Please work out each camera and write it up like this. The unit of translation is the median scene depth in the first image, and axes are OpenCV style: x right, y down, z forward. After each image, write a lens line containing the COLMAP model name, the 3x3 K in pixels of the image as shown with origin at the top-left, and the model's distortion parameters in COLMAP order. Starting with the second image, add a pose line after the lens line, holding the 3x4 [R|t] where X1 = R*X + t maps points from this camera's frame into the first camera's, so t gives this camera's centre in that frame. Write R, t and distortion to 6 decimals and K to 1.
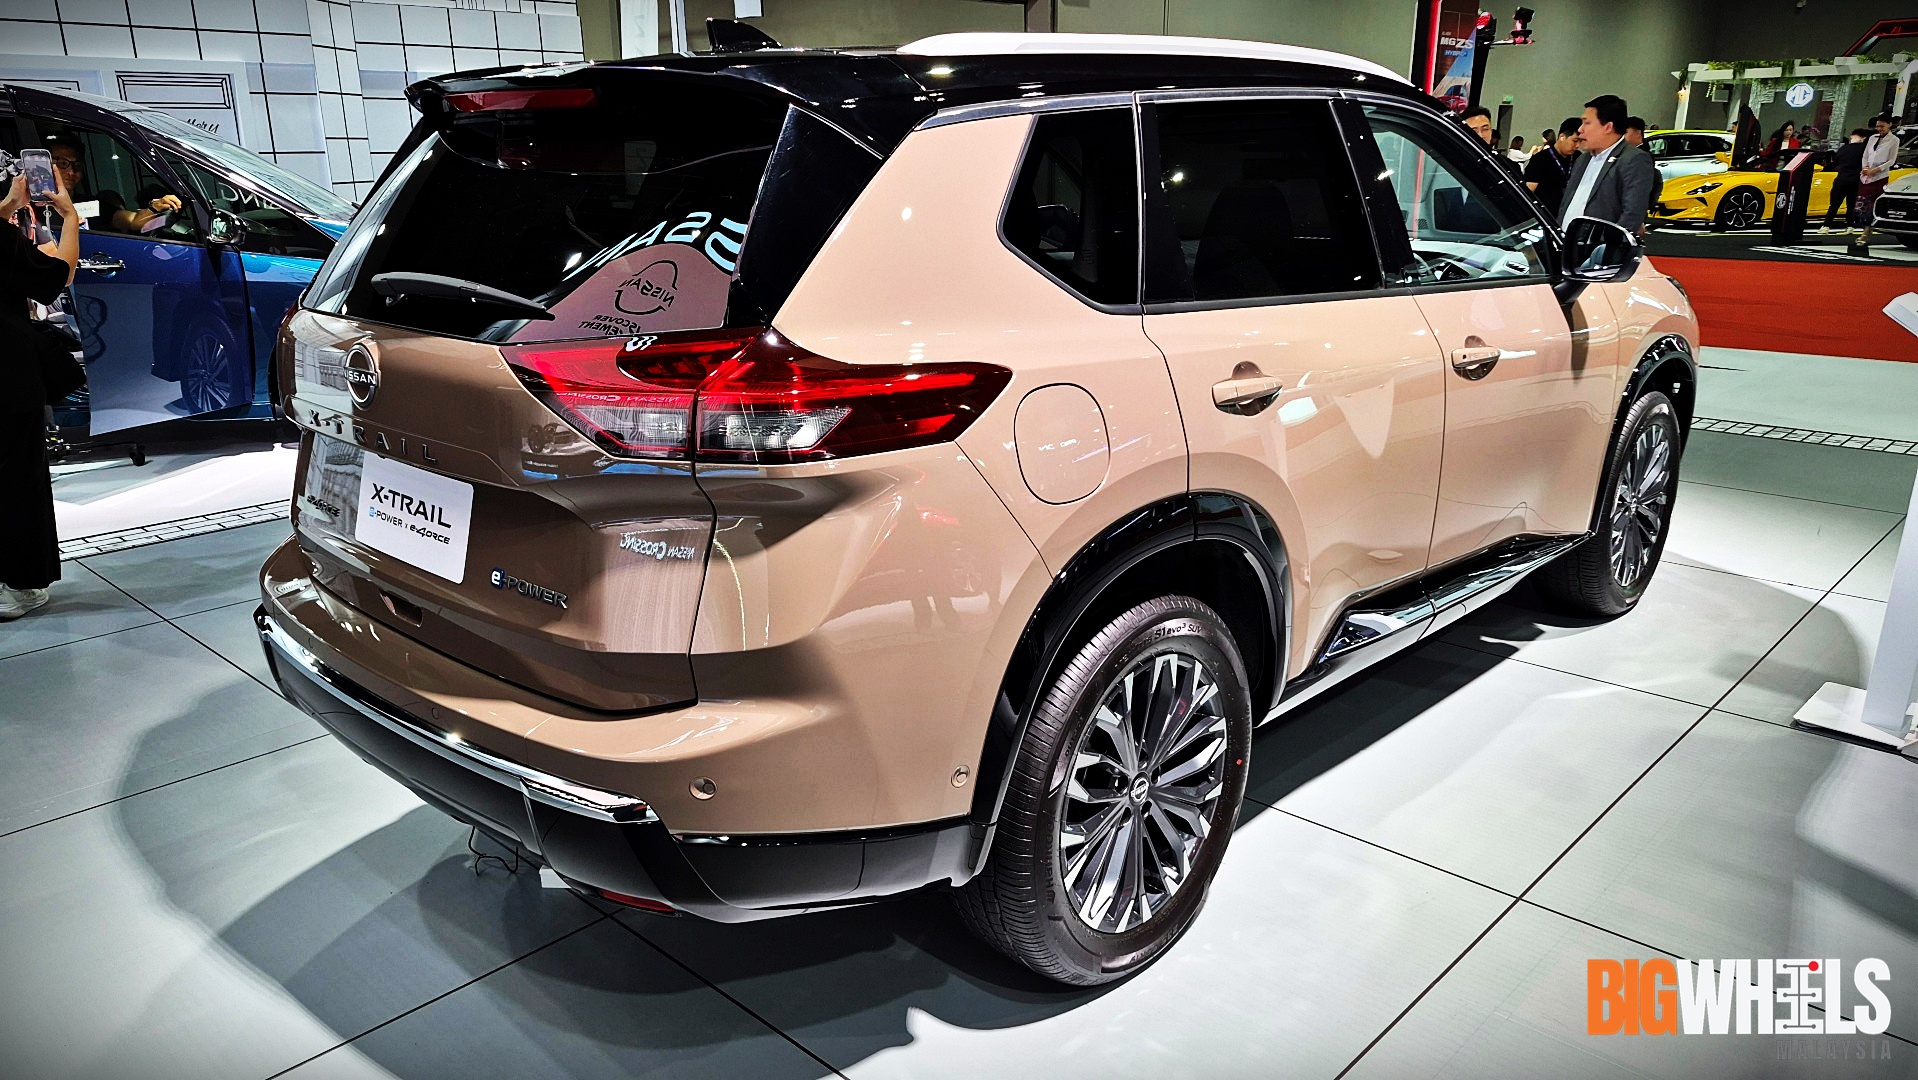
lens RADIAL K [[1341.6, 0, 959.5], [0, 1341.6, 493.2], [0, 0, 1]] dist [0.006023, -0.003052]
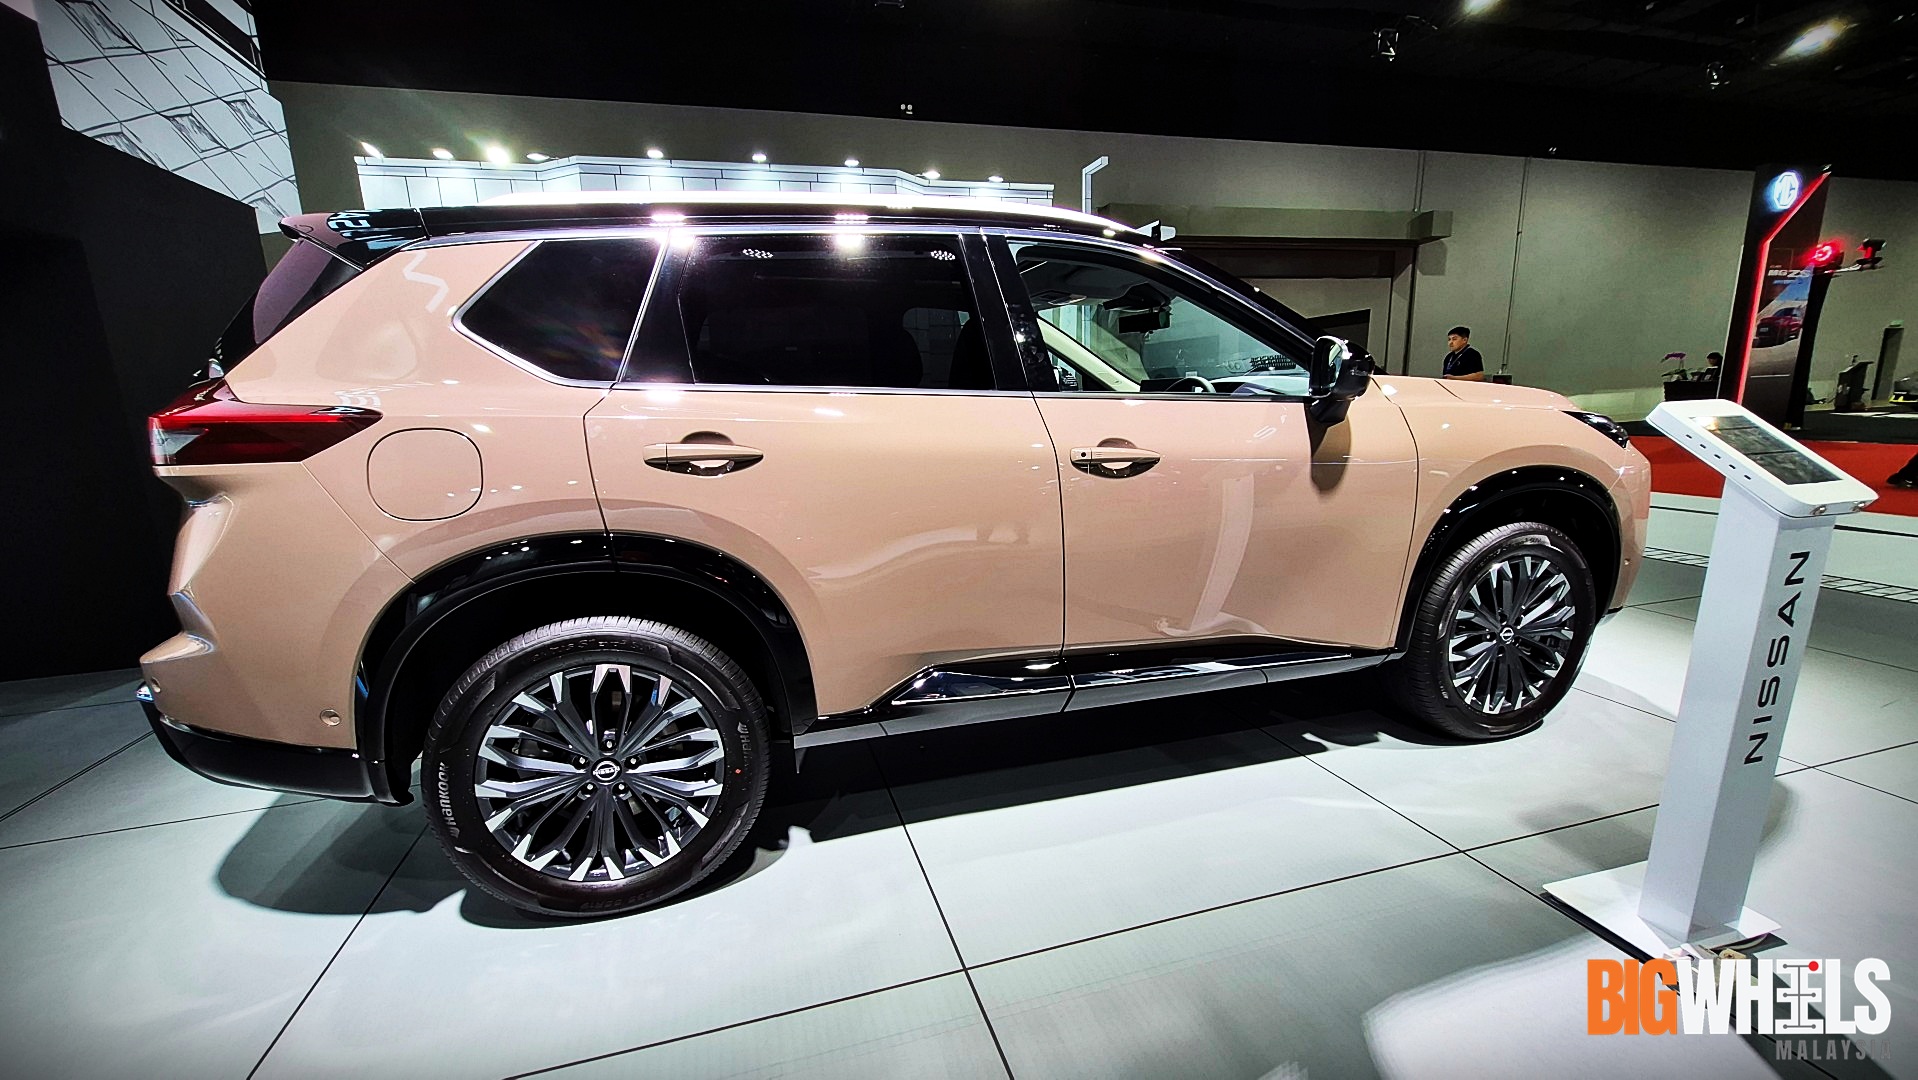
lens RADIAL K [[748.8, 0, 959.0], [0, 748.8, 540.0], [0, 0, 1]] dist [-0.000402, -0.000018]
pose [[0.863290, 0.081534, -0.498080, 0.548644], [-0.105657, 0.994194, -0.020382, -0.009255], [0.493526, 0.070222, 0.866892, 0.397538]]
